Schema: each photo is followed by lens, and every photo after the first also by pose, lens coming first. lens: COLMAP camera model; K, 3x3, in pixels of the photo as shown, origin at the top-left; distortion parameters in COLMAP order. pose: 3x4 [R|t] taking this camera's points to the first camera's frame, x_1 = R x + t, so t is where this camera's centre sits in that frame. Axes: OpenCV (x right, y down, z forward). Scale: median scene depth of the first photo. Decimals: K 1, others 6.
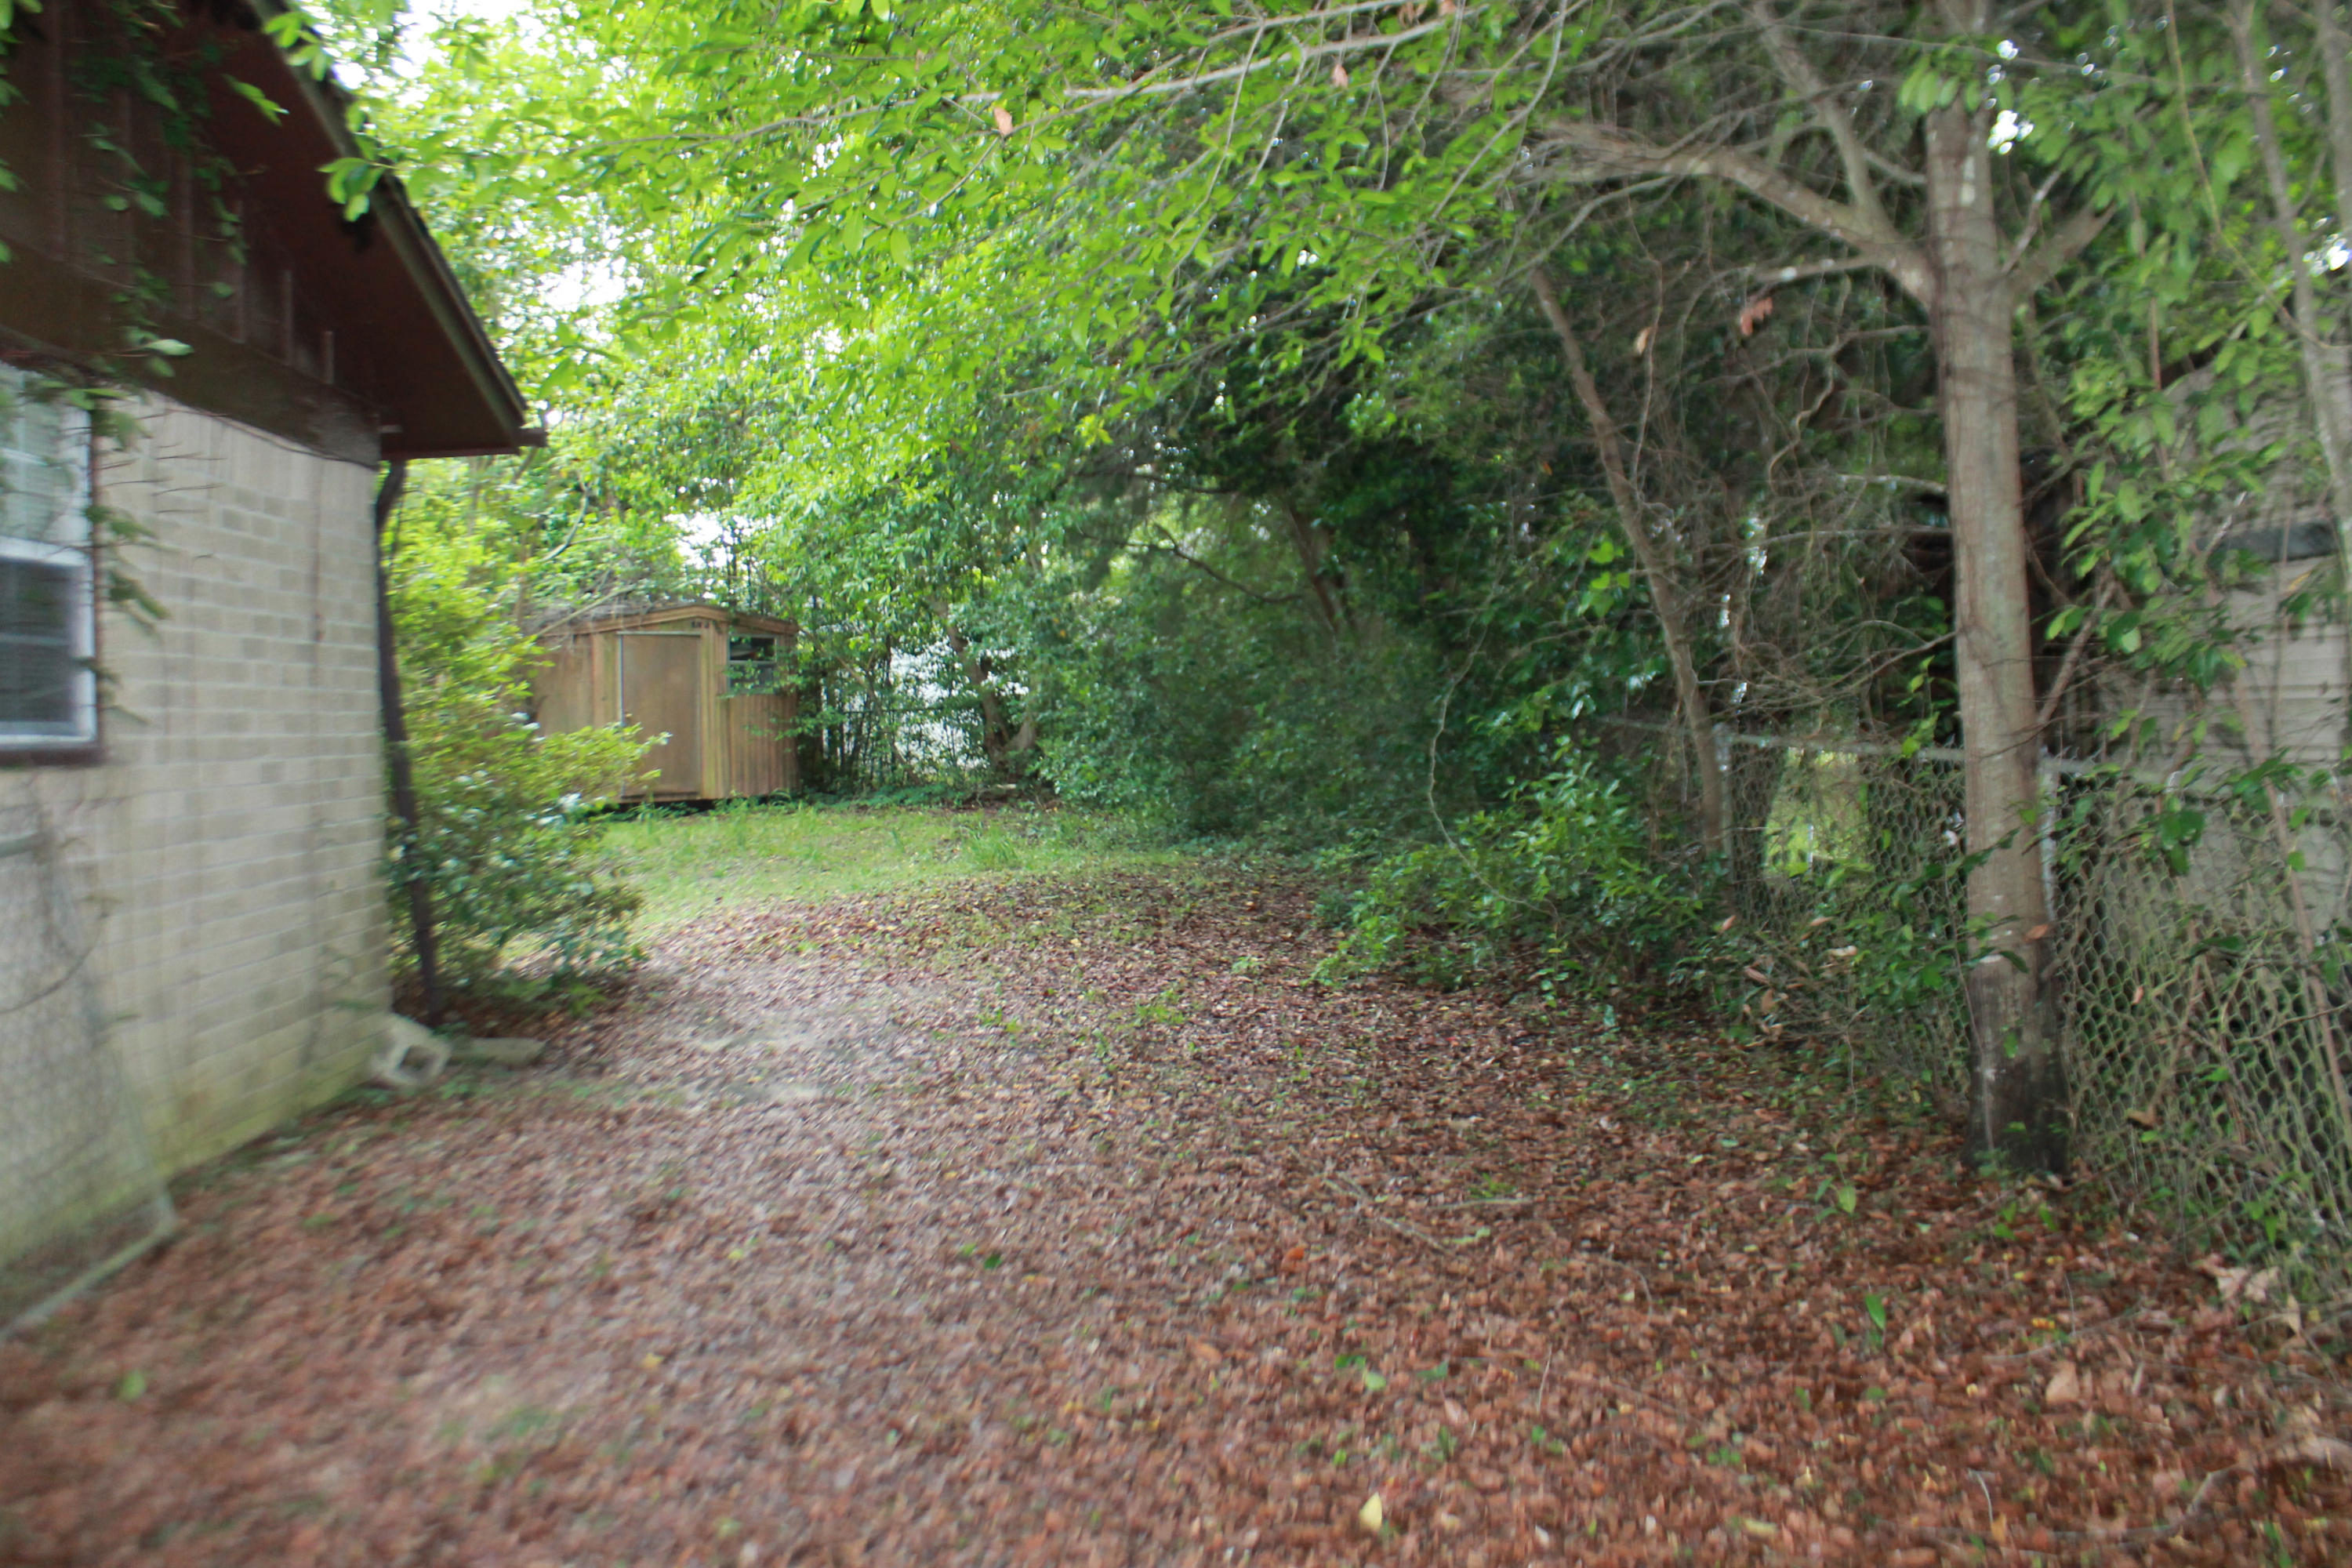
lens RADIAL K [[2731.2, 0, 1176.0], [0, 2731.2, 784.0], [0, 0, 1]] dist [0.001290, 0.002036]
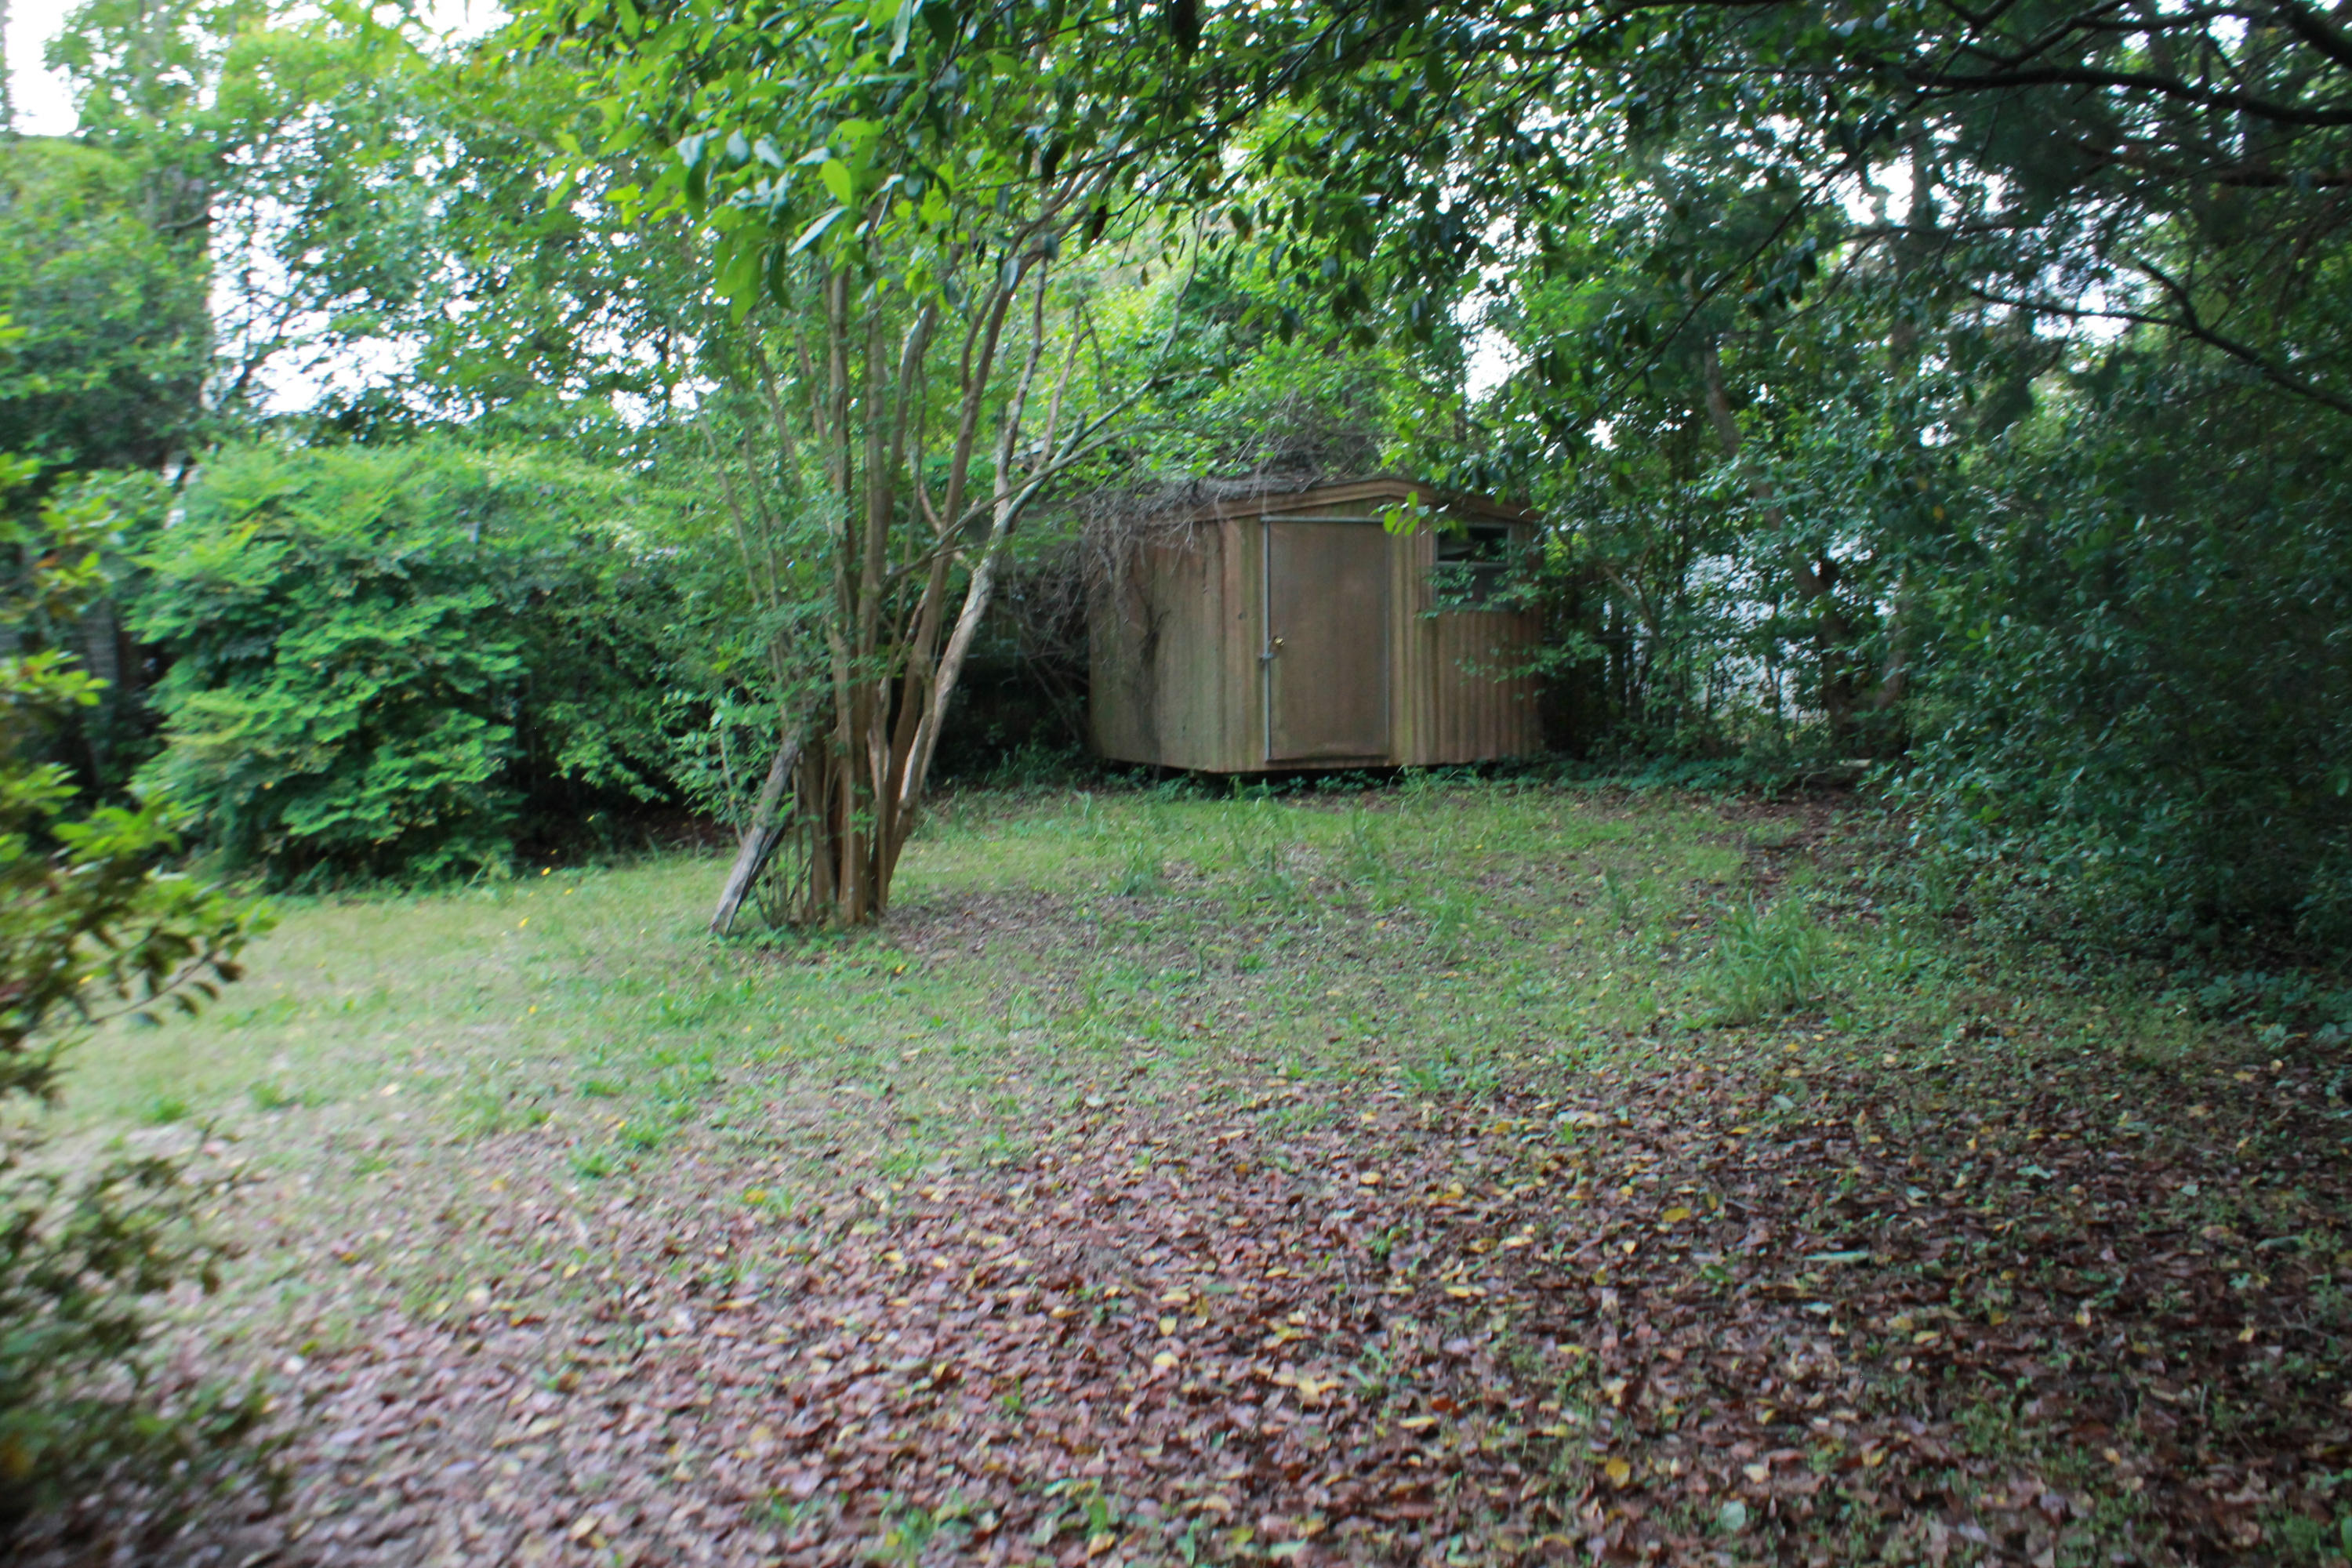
lens RADIAL K [[2731.2, 0, 1176.0], [0, 2731.2, 784.0], [0, 0, 1]] dist [0.001290, 0.002036]
pose [[0.947680, 0.036675, -0.317109, -0.009561], [-0.025362, 0.998888, 0.039732, -0.015576], [0.318214, -0.029610, 0.947556, 0.344343]]
